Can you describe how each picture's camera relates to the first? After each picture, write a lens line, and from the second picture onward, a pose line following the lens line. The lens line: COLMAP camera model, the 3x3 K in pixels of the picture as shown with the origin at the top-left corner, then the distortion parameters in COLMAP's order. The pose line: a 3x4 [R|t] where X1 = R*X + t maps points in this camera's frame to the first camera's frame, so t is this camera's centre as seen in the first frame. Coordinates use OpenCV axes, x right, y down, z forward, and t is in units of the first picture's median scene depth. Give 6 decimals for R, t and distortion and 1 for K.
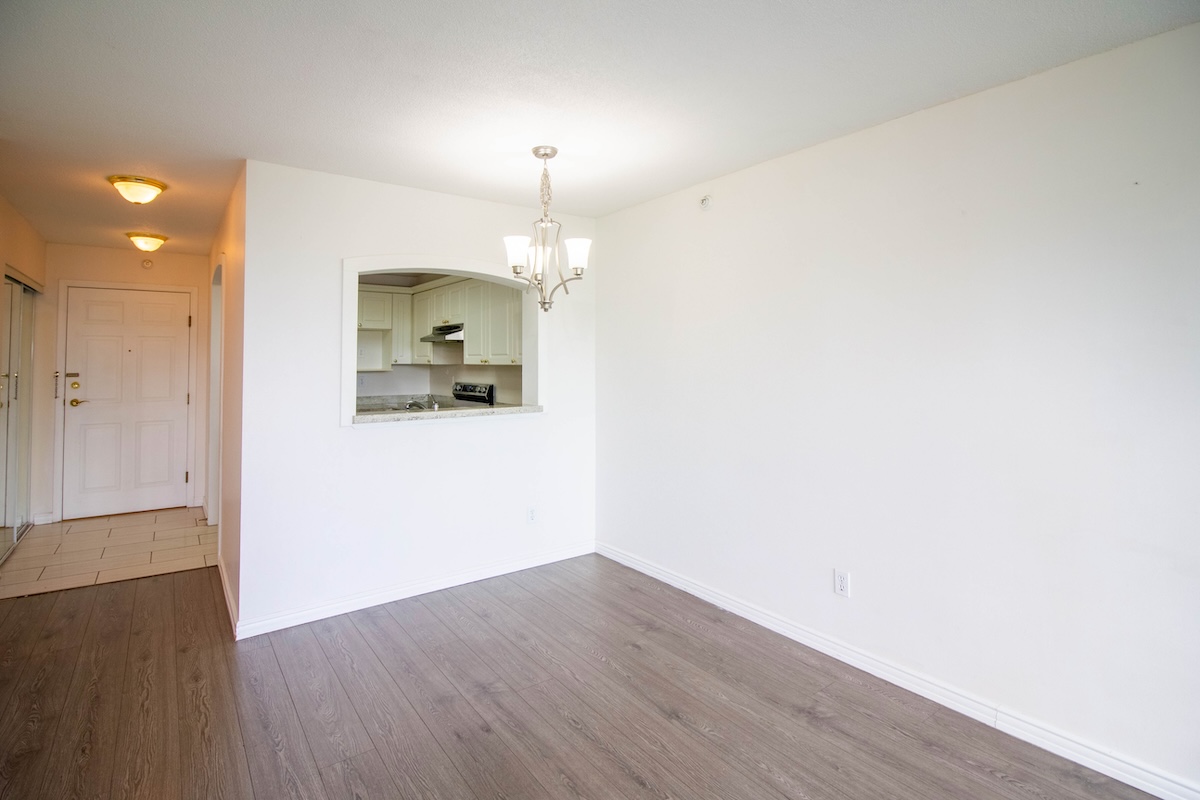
lens RADIAL K [[584.5, 0, 581.9], [0, 584.5, 349.9], [0, 0, 1]] dist [-0.001855, -0.000901]
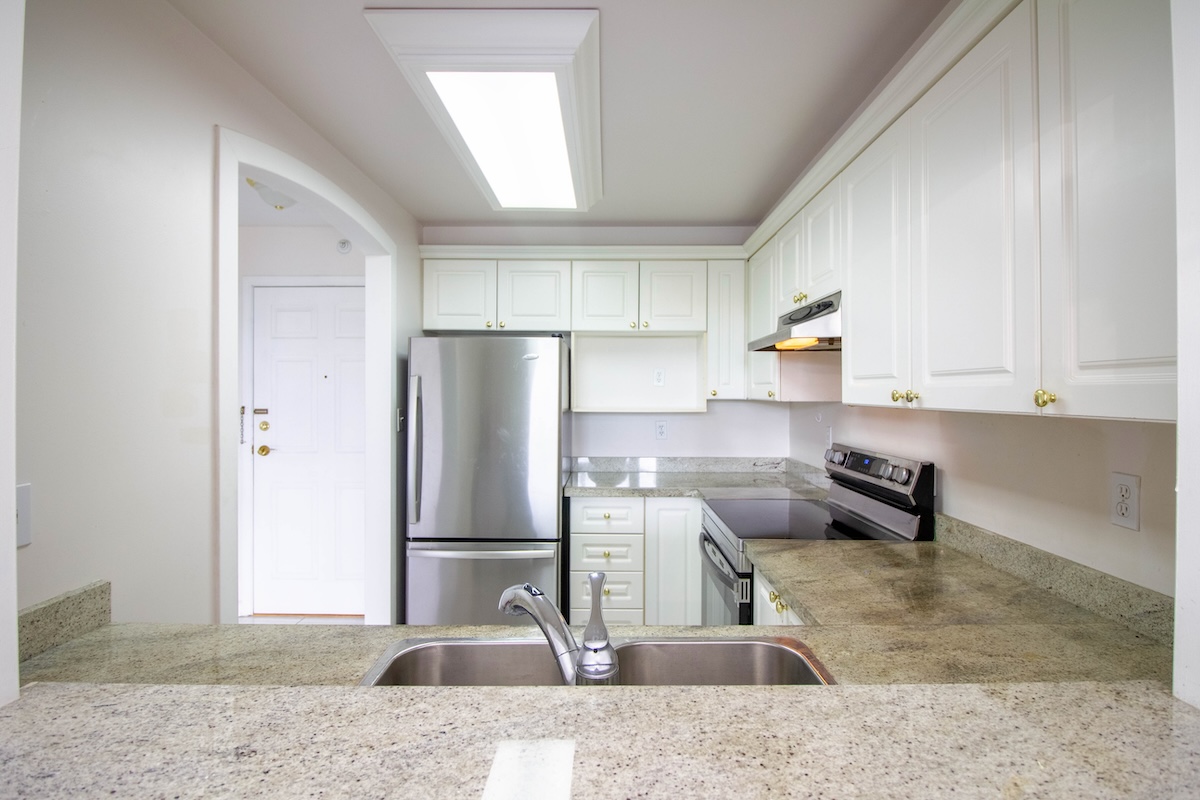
lens RADIAL K [[610.7, 0, 598.5], [0, 610.7, 391.1], [0, 0, 1]] dist [0.004338, 0.000493]
pose [[0.801295, 0.003342, -0.598261, -0.094490], [0.008081, 0.999833, 0.016409, 0.009026], [0.598215, -0.017983, 0.801134, 0.592941]]
